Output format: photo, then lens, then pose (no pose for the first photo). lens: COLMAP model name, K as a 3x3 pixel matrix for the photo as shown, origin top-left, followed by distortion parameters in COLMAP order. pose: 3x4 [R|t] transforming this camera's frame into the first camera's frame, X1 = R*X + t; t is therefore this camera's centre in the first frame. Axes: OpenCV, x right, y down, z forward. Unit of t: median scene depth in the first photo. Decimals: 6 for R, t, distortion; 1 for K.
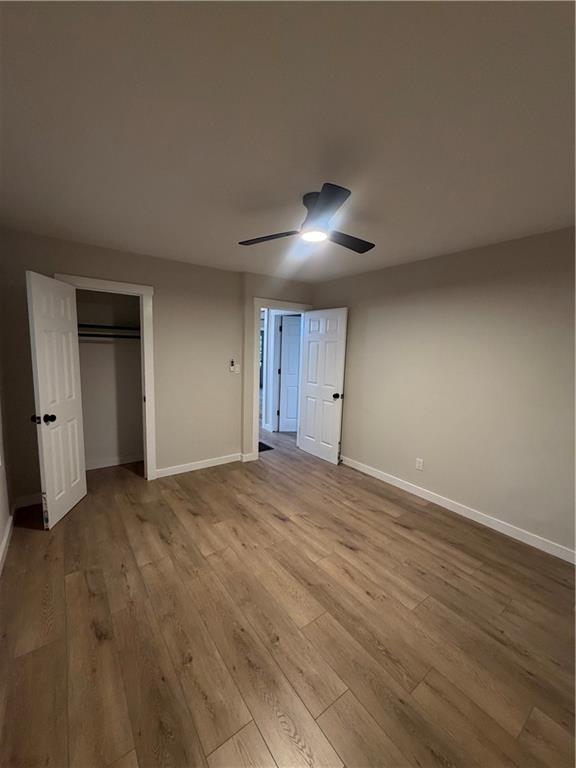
lens RADIAL K [[307.1, 0, 288.0], [0, 307.1, 384.0], [0, 0, 1]] dist [0.001551, 0.000172]
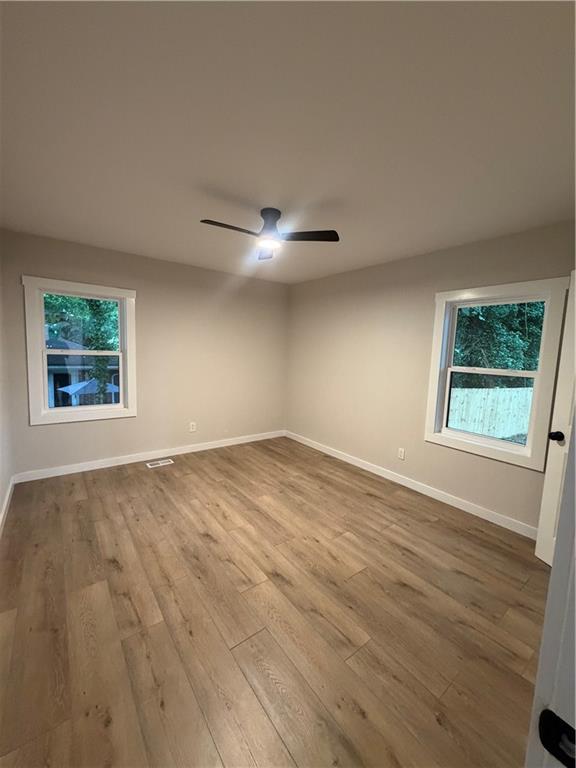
lens RADIAL K [[307.1, 0, 288.0], [0, 307.1, 384.0], [0, 0, 1]] dist [0.001551, 0.000172]
pose [[-0.997613, -0.064739, -0.024019, 0.004737], [-0.068504, 0.971618, 0.226421, -0.189368], [0.008679, 0.227526, -0.973733, 1.948528]]
